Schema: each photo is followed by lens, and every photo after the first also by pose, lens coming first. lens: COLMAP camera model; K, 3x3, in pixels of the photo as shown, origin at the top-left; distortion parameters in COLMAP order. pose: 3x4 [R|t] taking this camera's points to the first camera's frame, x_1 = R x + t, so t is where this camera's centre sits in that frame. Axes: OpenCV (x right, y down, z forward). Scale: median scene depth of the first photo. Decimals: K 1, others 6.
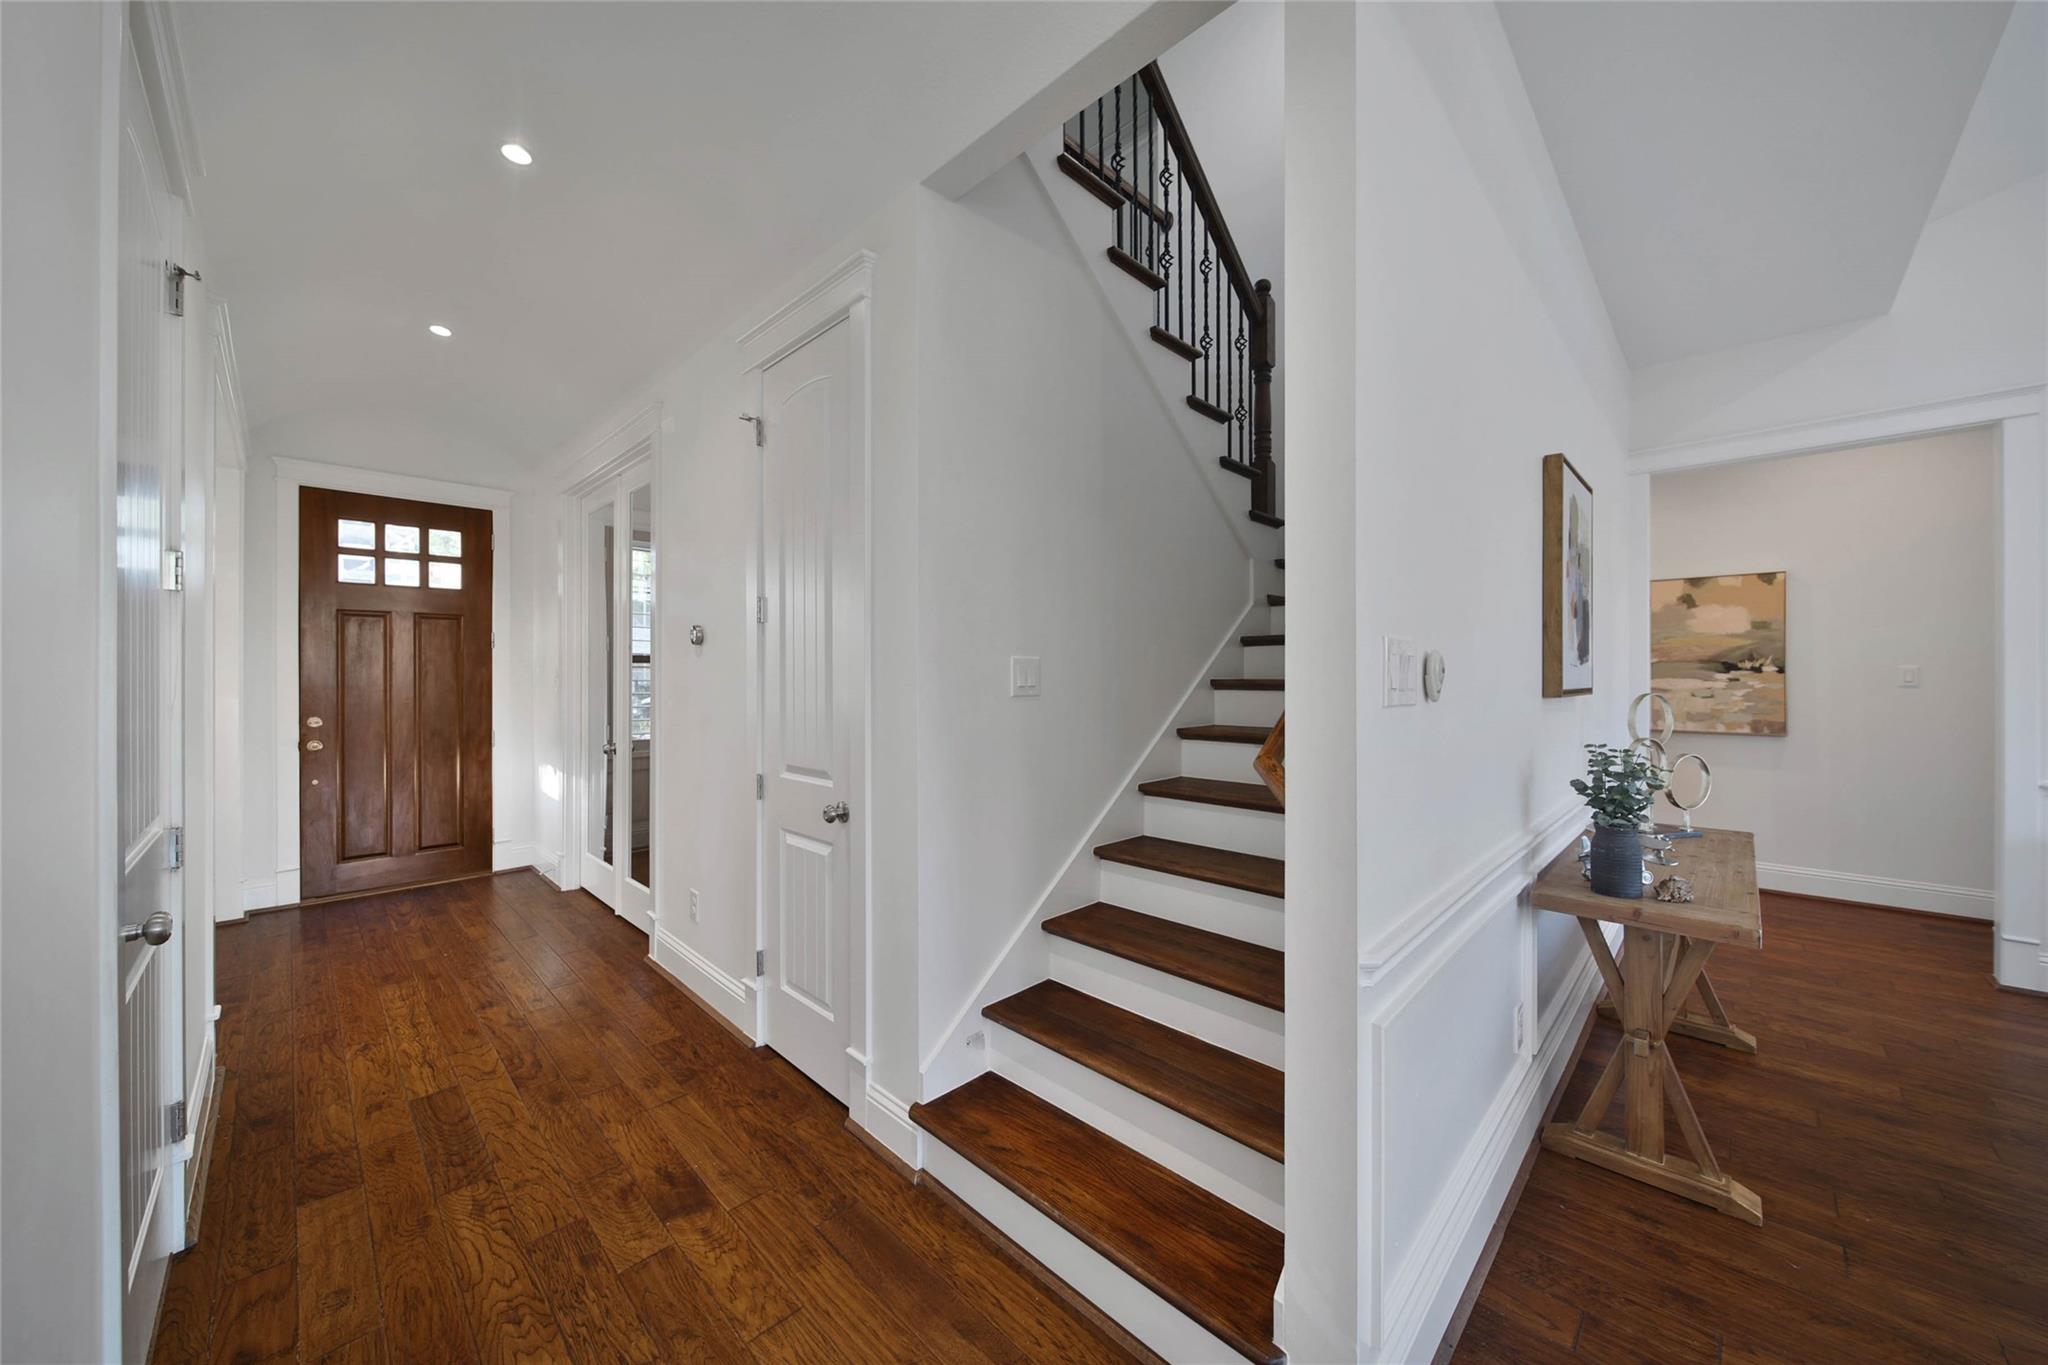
lens RADIAL K [[728.8, 0, 1025.7], [0, 728.8, 676.1], [0, 0, 1]] dist [-0.001310, -0.000094]
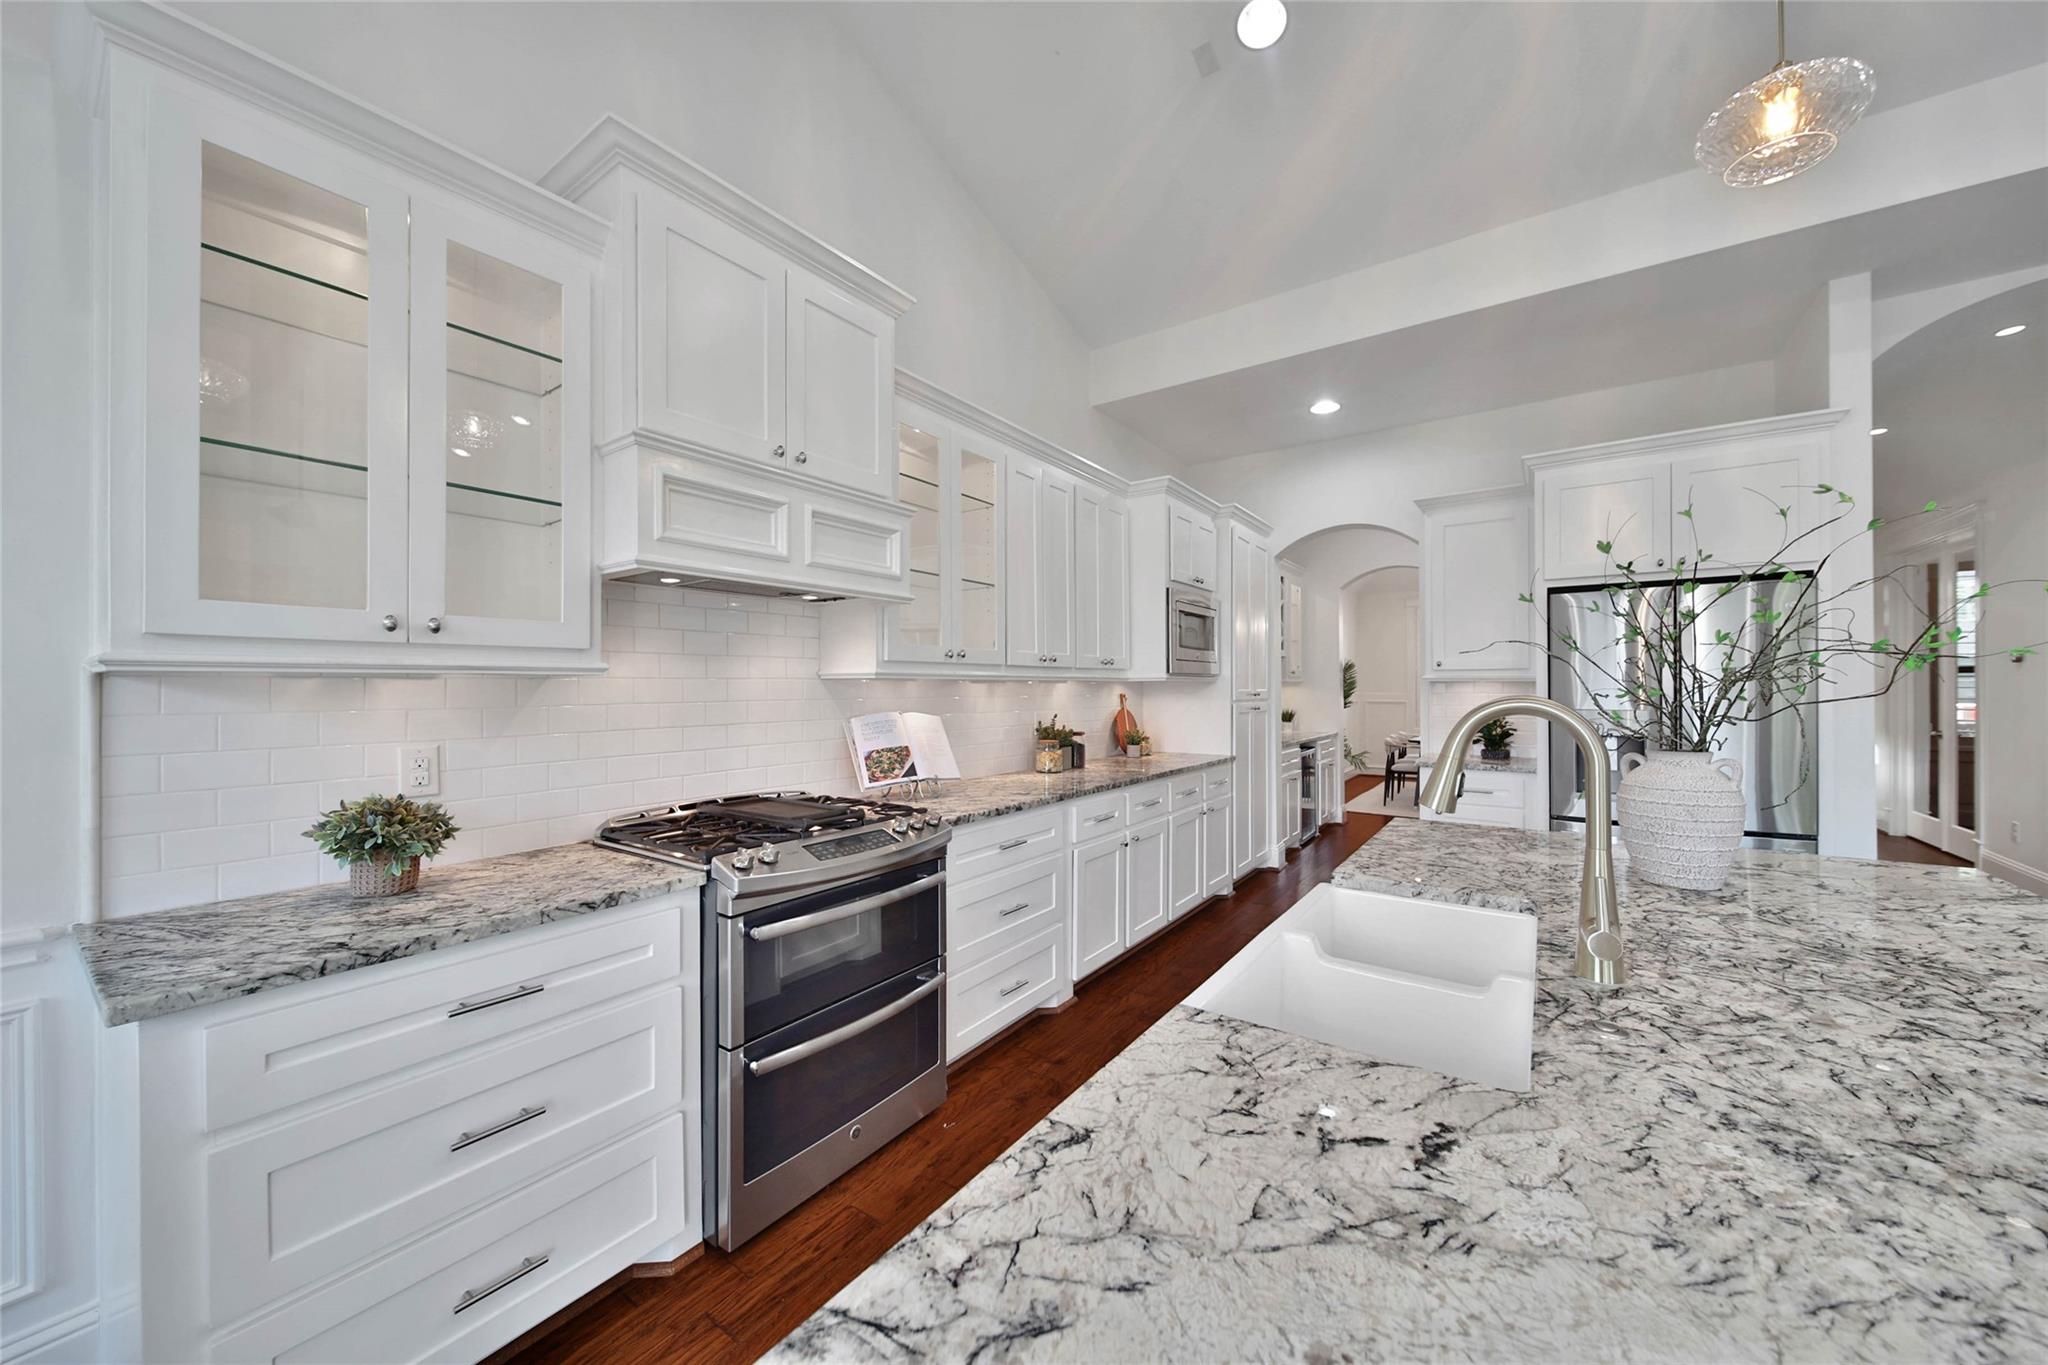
lens RADIAL K [[730.8, 0, 1028.2], [0, 730.8, 685.5], [0, 0, 1]] dist [-0.005914, -0.000256]
pose [[0.169725, -0.002315, -0.985489, 0.485950], [0.002077, 0.999996, -0.001991, 0.003517], [0.985489, -0.001709, 0.169729, -0.919634]]
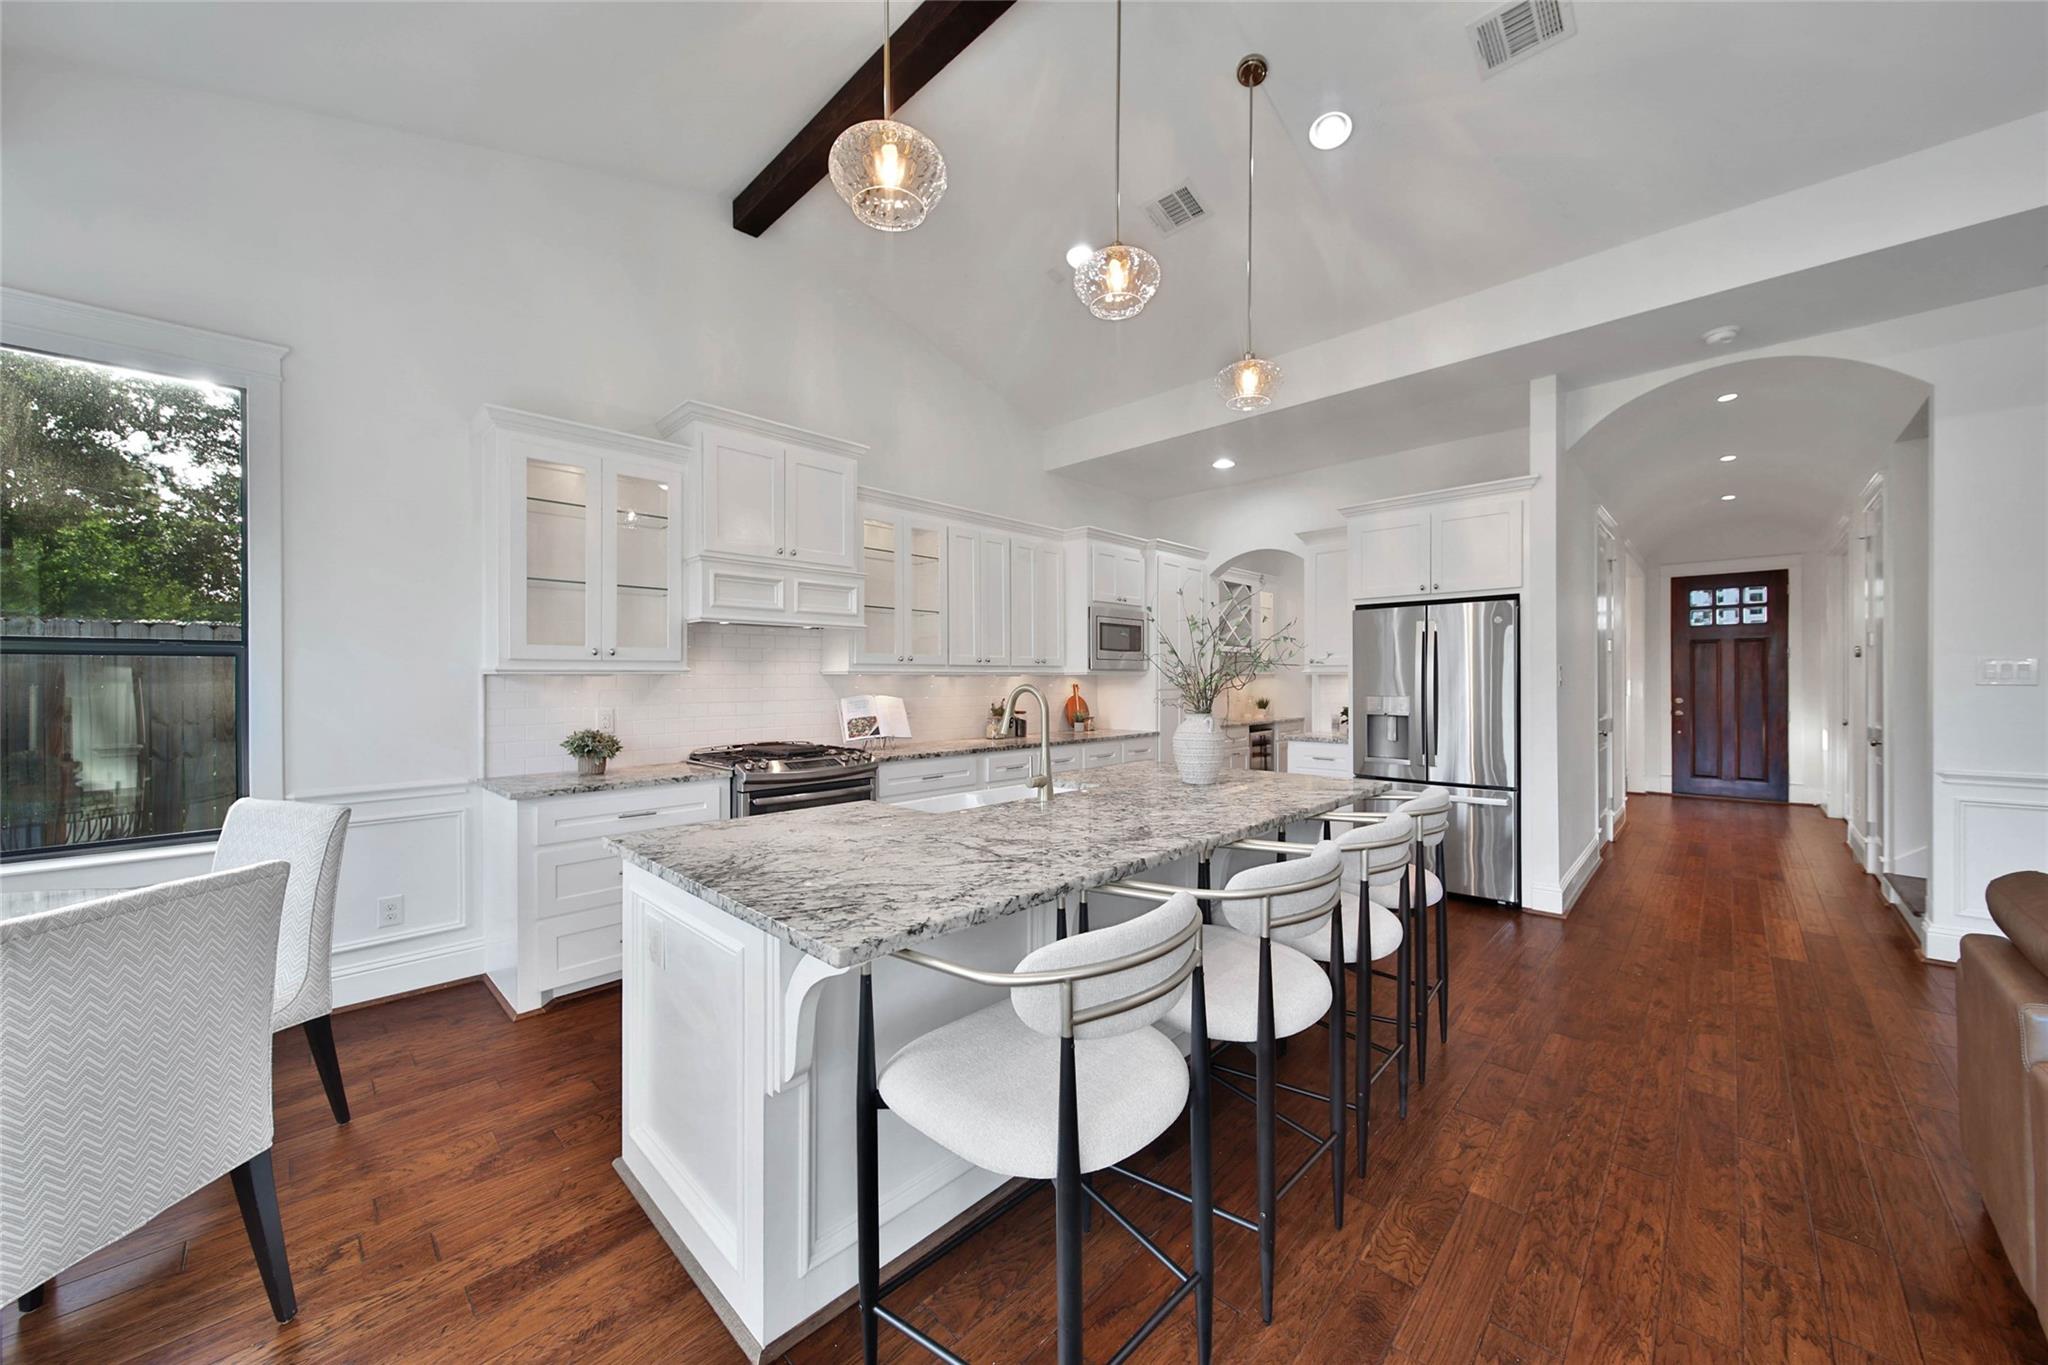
lens RADIAL K [[728.8, 0, 1025.7], [0, 728.8, 676.1], [0, 0, 1]] dist [-0.001310, -0.000094]
pose [[0.011734, -0.002298, -0.999929, 0.878768], [0.001420, 0.999996, -0.002282, 0.001041], [0.999930, -0.001393, 0.011738, -0.707808]]
